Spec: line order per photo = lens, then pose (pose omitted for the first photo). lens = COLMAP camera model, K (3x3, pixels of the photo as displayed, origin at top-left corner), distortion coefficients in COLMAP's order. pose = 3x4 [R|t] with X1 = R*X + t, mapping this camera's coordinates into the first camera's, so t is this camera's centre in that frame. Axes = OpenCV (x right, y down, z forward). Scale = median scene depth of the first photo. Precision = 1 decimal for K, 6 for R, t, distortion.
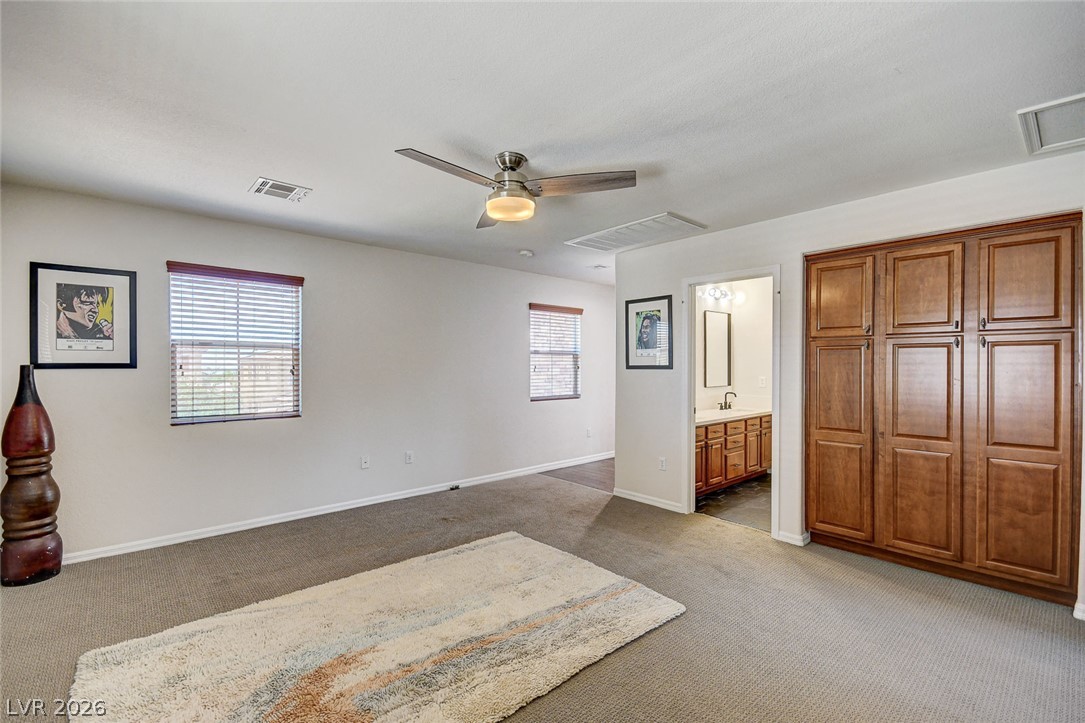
lens RADIAL K [[474.9, 0, 539.8], [0, 474.9, 370.1], [0, 0, 1]] dist [0.008174, -0.008039]
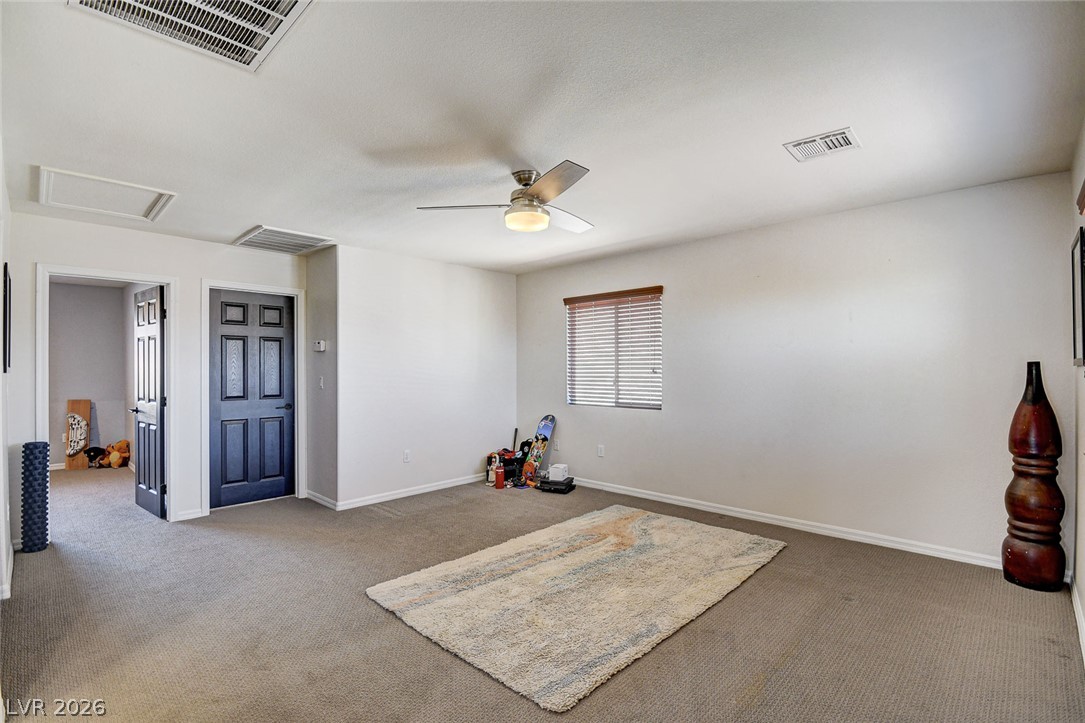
lens RADIAL K [[500.4, 0, 532.9], [0, 500.4, 369.8], [0, 0, 1]] dist [-0.023141, 0.000135]
pose [[-0.998471, 0.003207, -0.055190, -0.011172], [0.002464, 0.999906, 0.013517, -0.009576], [0.055228, 0.013360, -0.998384, 1.722178]]
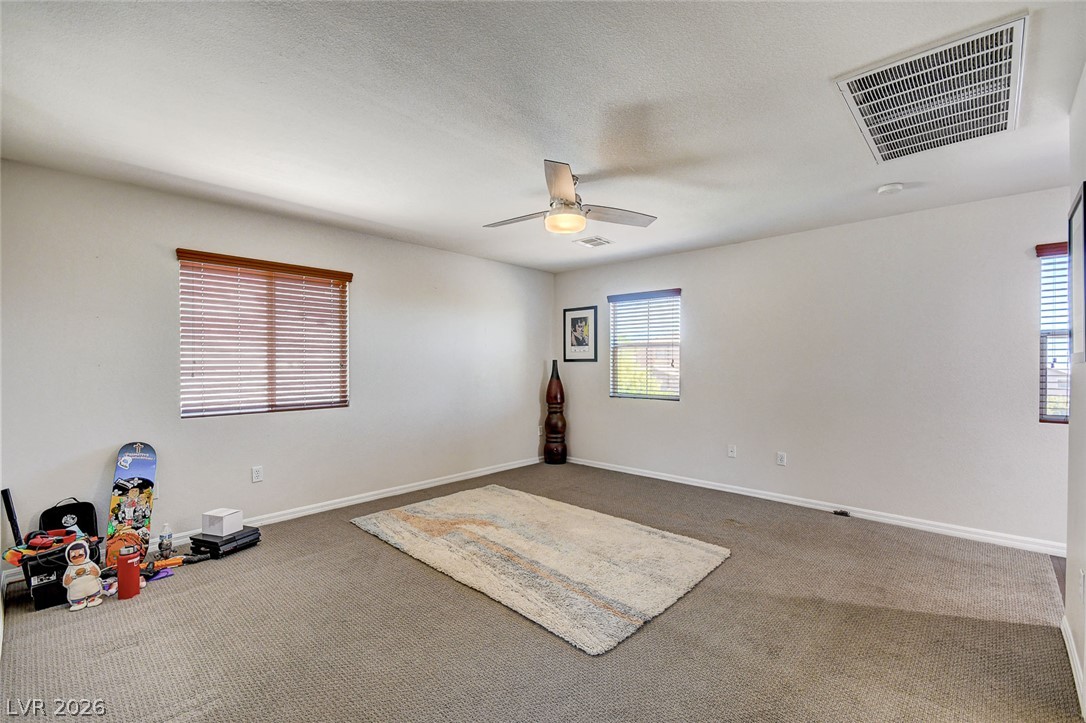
lens RADIAL K [[475.4, 0, 540.3], [0, 475.4, 370.1], [0, 0, 1]] dist [0.008174, -0.008039]
pose [[0.085478, 0.014479, -0.996235, 0.884037], [-0.010704, 0.999850, 0.013613, 0.006018], [0.996283, 0.009500, 0.085620, 0.669023]]
